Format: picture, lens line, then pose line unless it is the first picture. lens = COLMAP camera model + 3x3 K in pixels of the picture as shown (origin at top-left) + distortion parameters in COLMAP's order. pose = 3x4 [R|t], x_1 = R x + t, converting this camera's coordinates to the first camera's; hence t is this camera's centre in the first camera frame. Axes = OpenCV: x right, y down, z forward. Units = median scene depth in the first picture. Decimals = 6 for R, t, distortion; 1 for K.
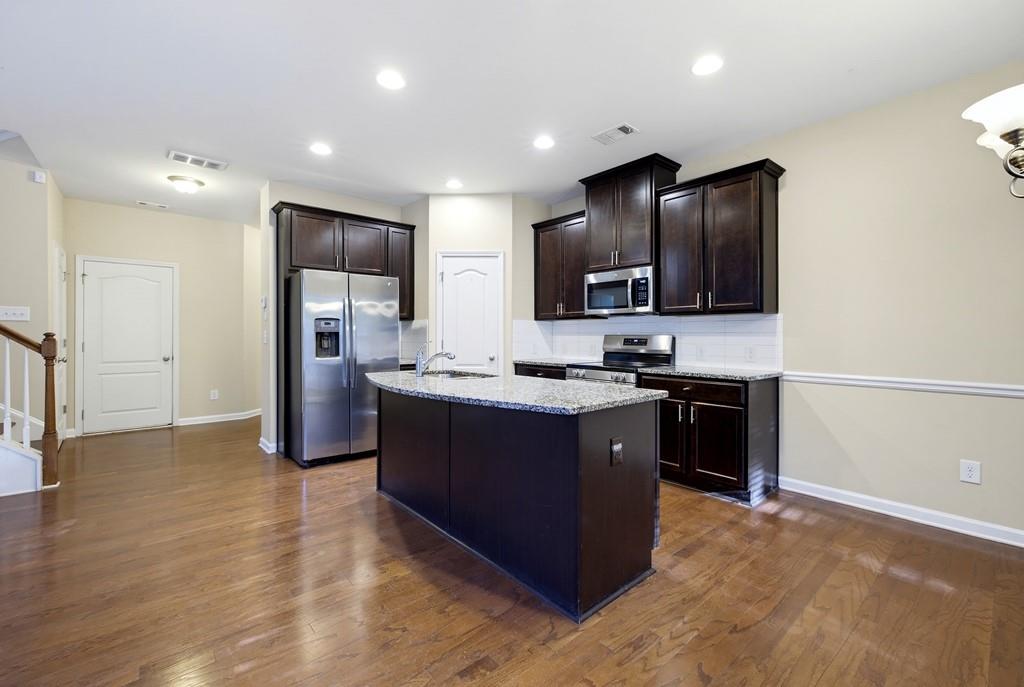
lens RADIAL K [[429.4, 0, 513.2], [0, 429.4, 335.2], [0, 0, 1]] dist [0.002584, -0.000197]
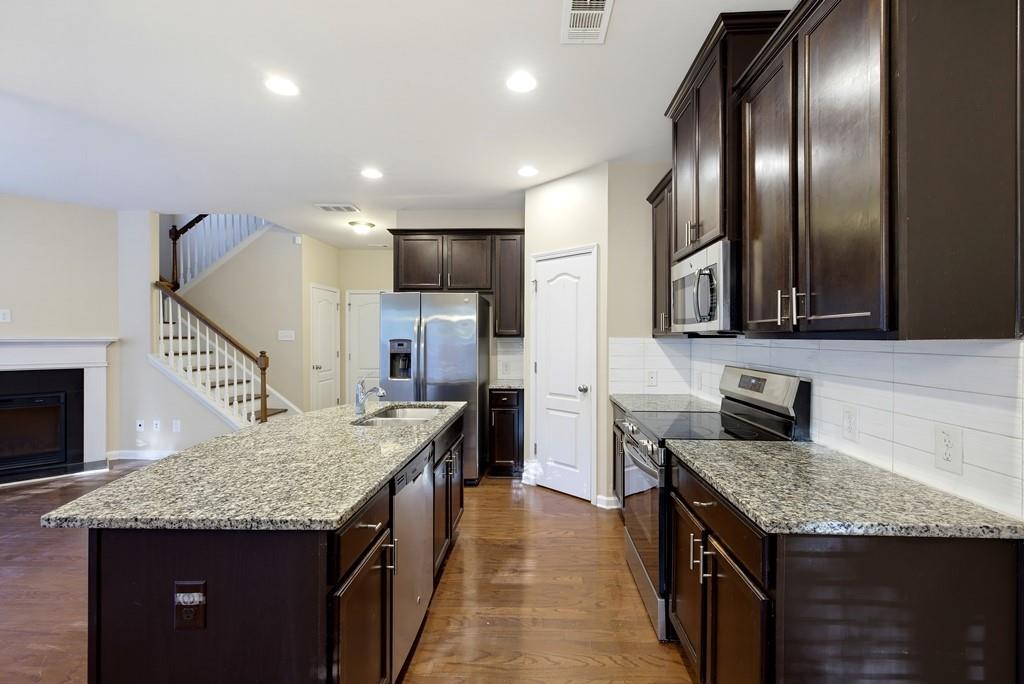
lens RADIAL K [[444.7, 0, 527.1], [0, 444.7, 341.8], [0, 0, 1]] dist [0.004036, 0.000038]
pose [[0.737347, 0.006622, -0.675482, 0.507792], [-0.001460, 0.999965, 0.008210, -0.044860], [0.675512, -0.005067, 0.737331, 0.452818]]
